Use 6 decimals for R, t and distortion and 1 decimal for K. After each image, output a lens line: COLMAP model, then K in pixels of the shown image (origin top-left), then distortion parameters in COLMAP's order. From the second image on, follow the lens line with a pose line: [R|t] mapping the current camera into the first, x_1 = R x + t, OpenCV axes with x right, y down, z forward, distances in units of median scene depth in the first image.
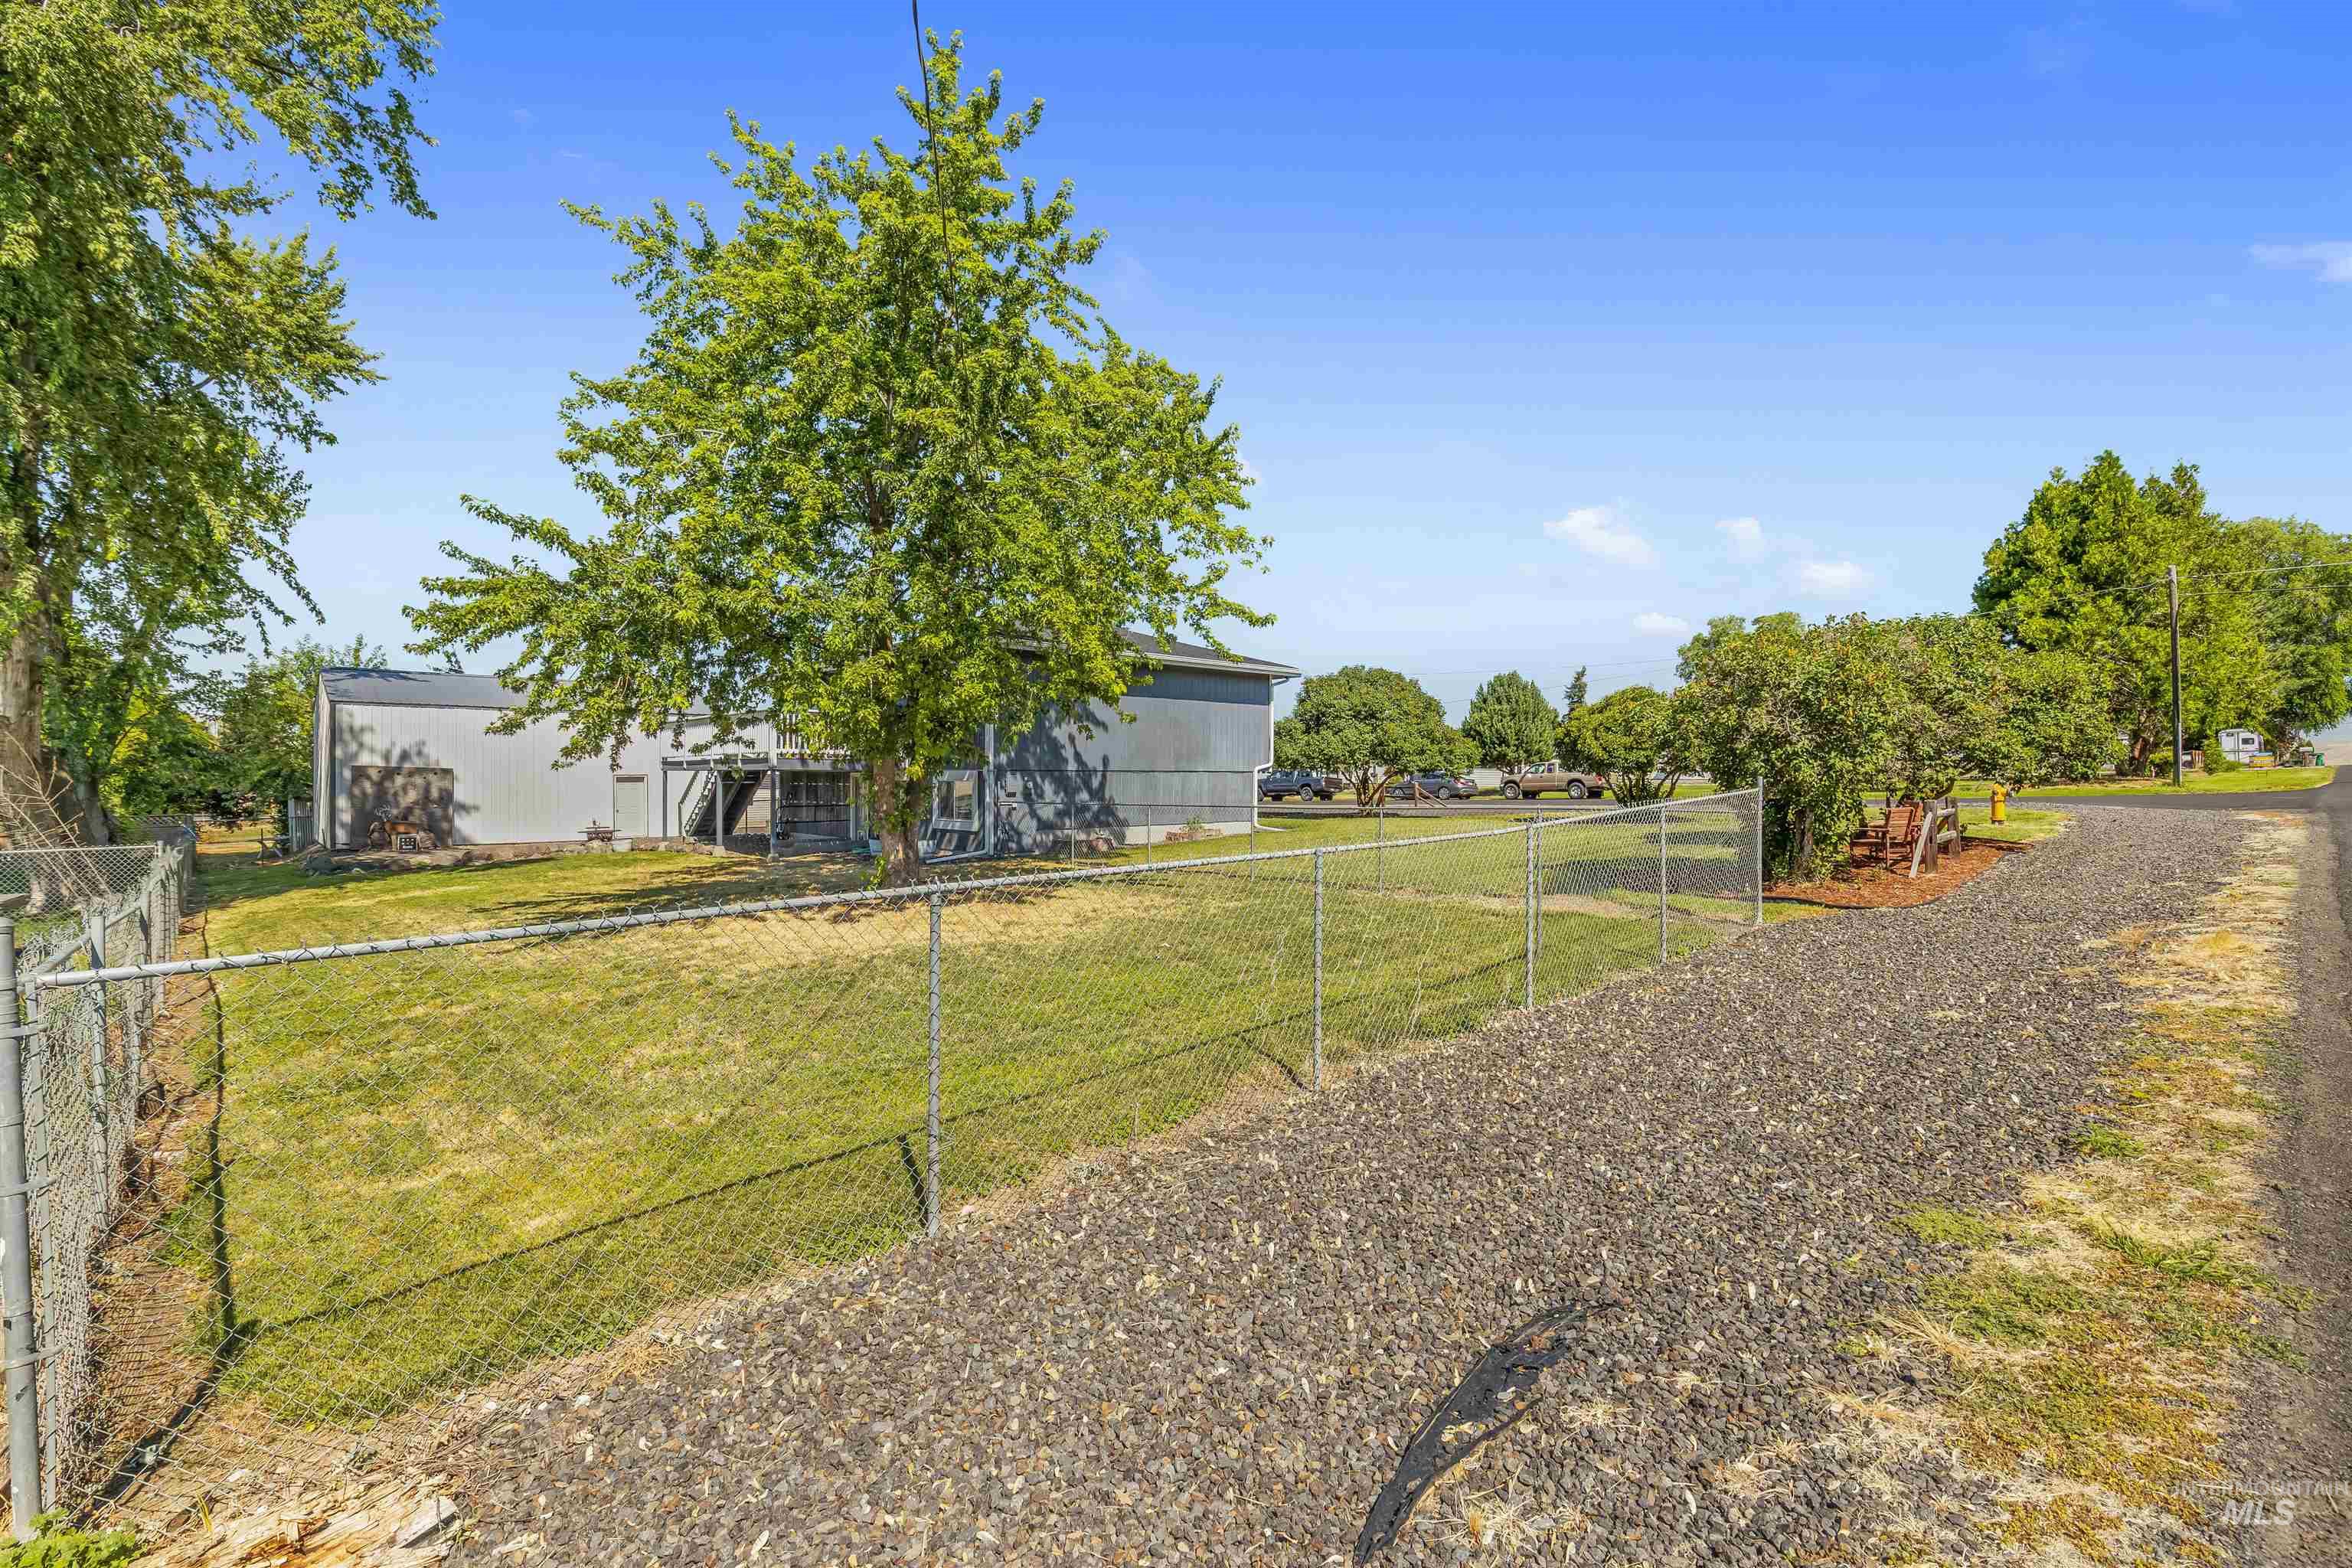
lens RADIAL K [[1060.4, 0, 1182.1], [0, 1060.4, 769.9], [0, 0, 1]] dist [-0.001763, -0.000205]
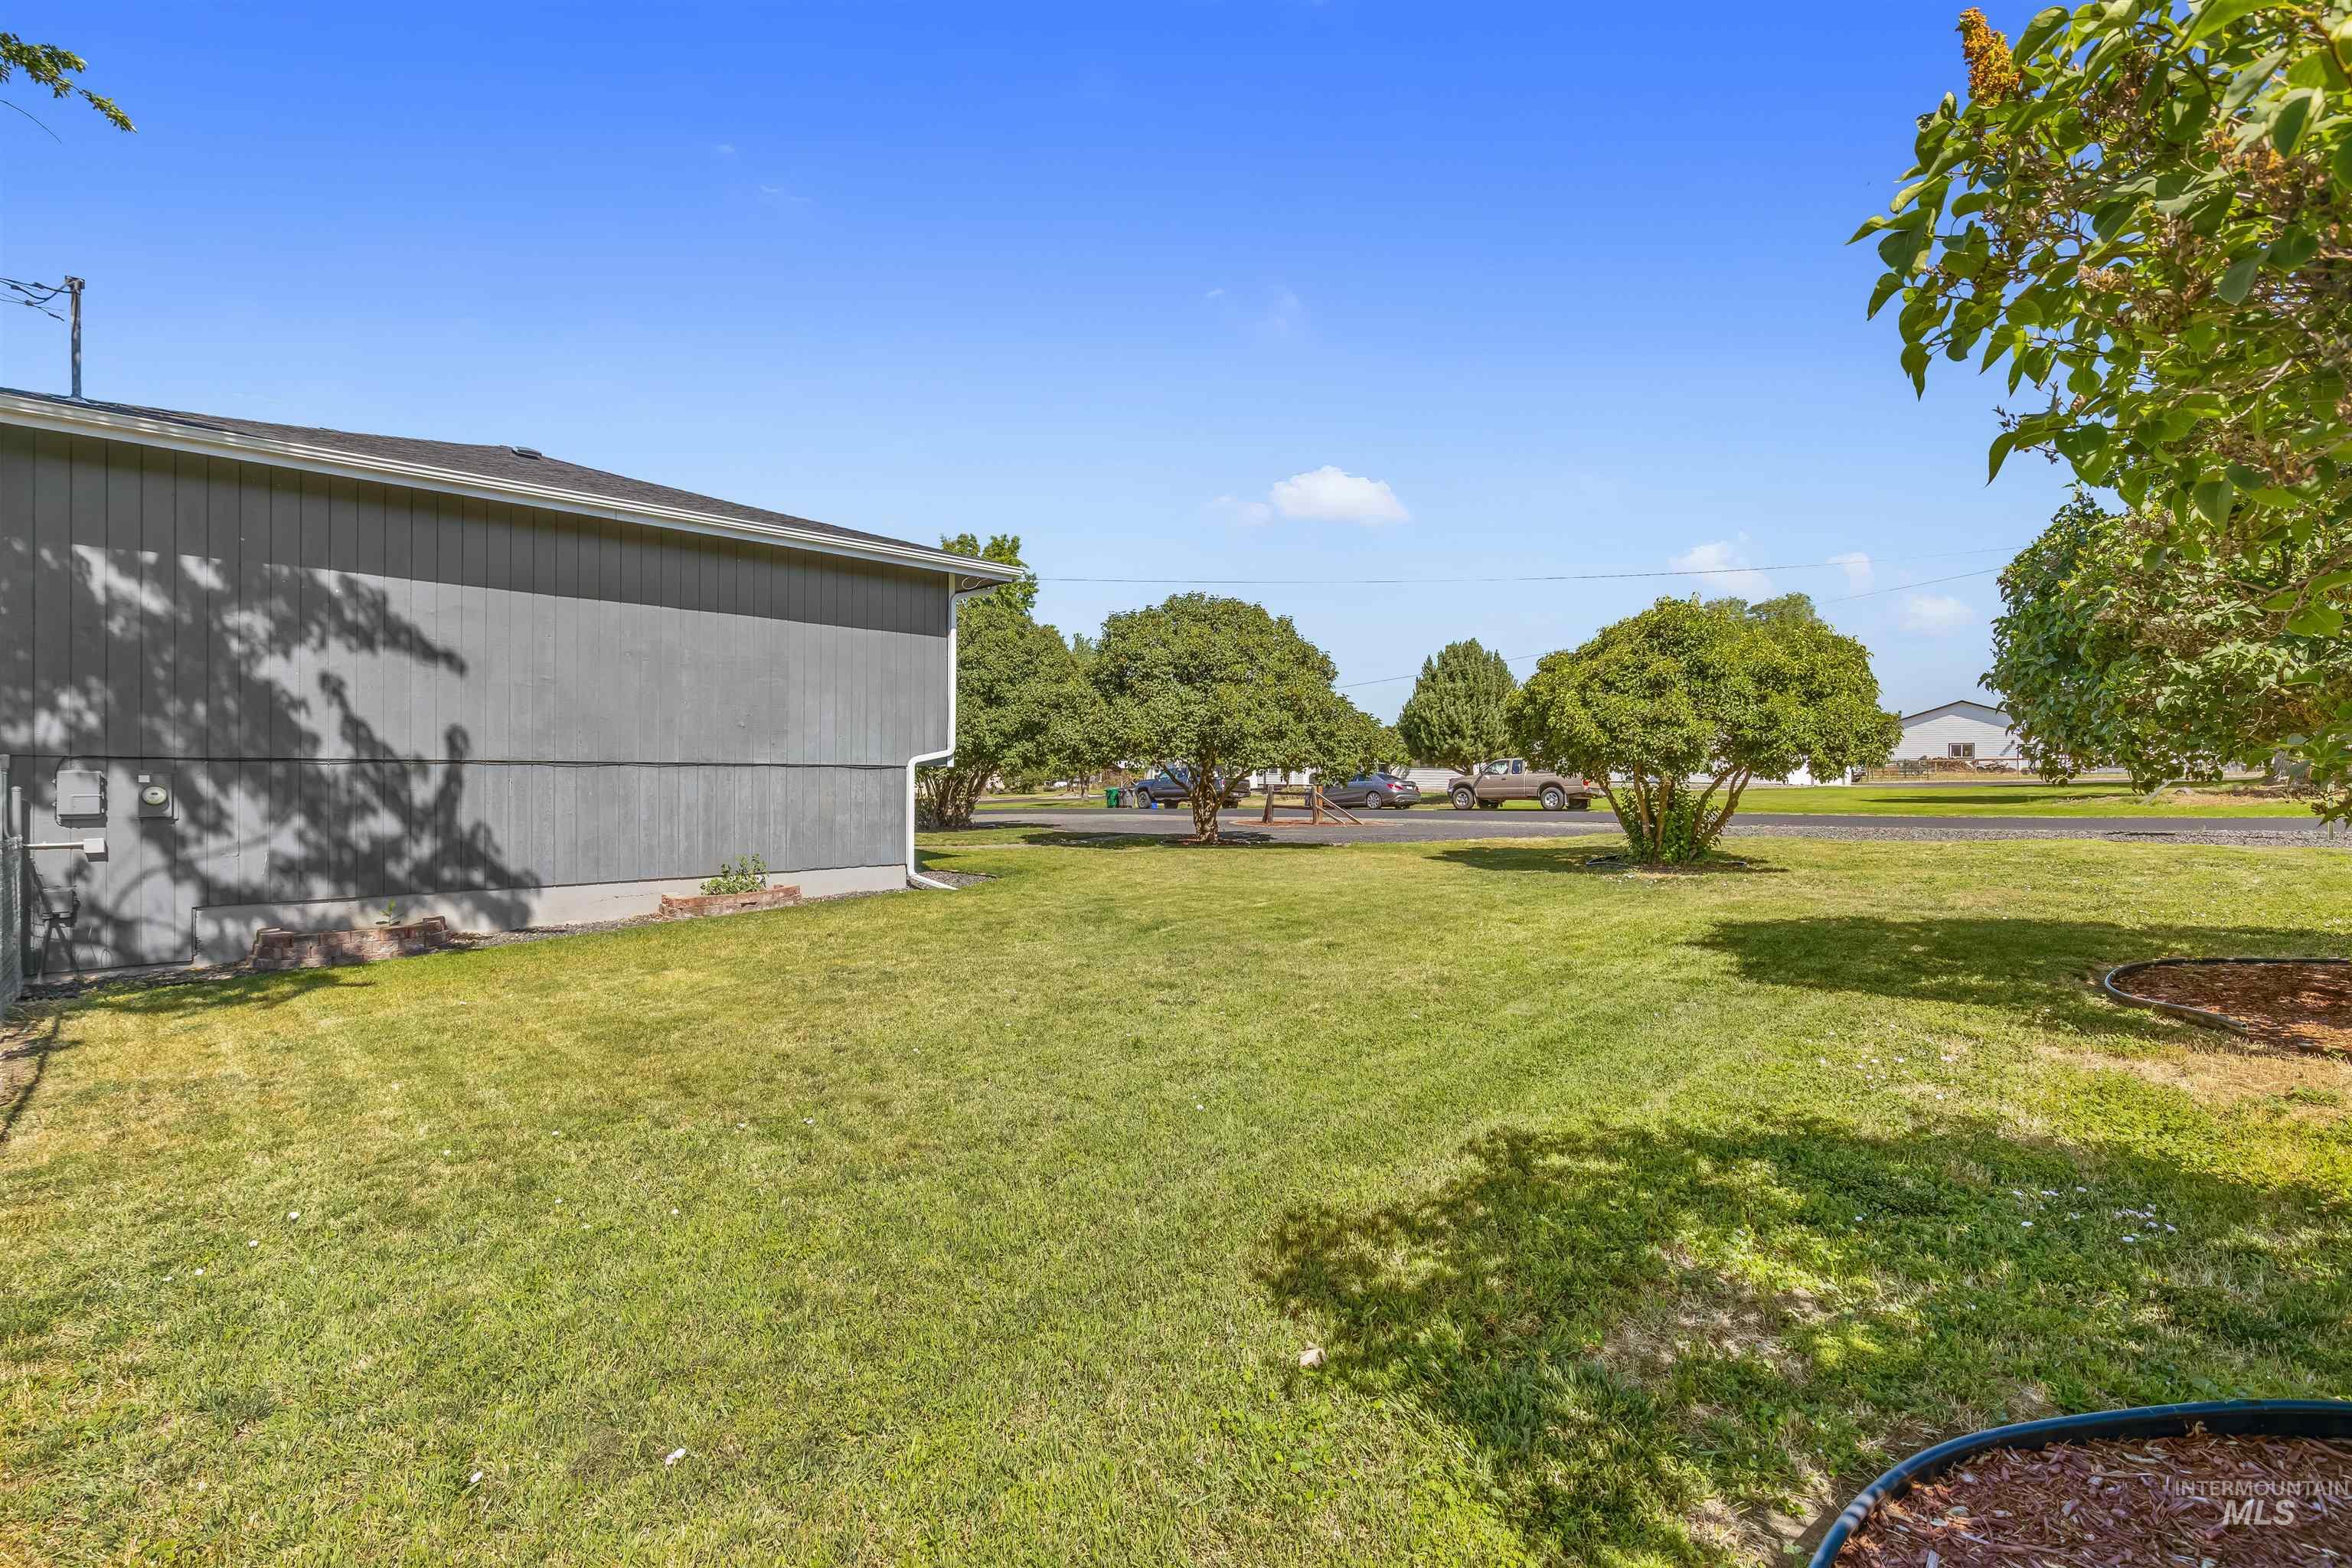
lens RADIAL K [[1115.2, 0, 1176.0], [0, 1115.2, 784.0], [0, 0, 1]] dist [-0.000440, -0.000010]
pose [[0.999629, 0.002447, 0.027118, 0.178170], [-0.002785, 0.999918, 0.012468, 0.002322], [-0.027085, -0.012539, 0.999554, 0.465473]]
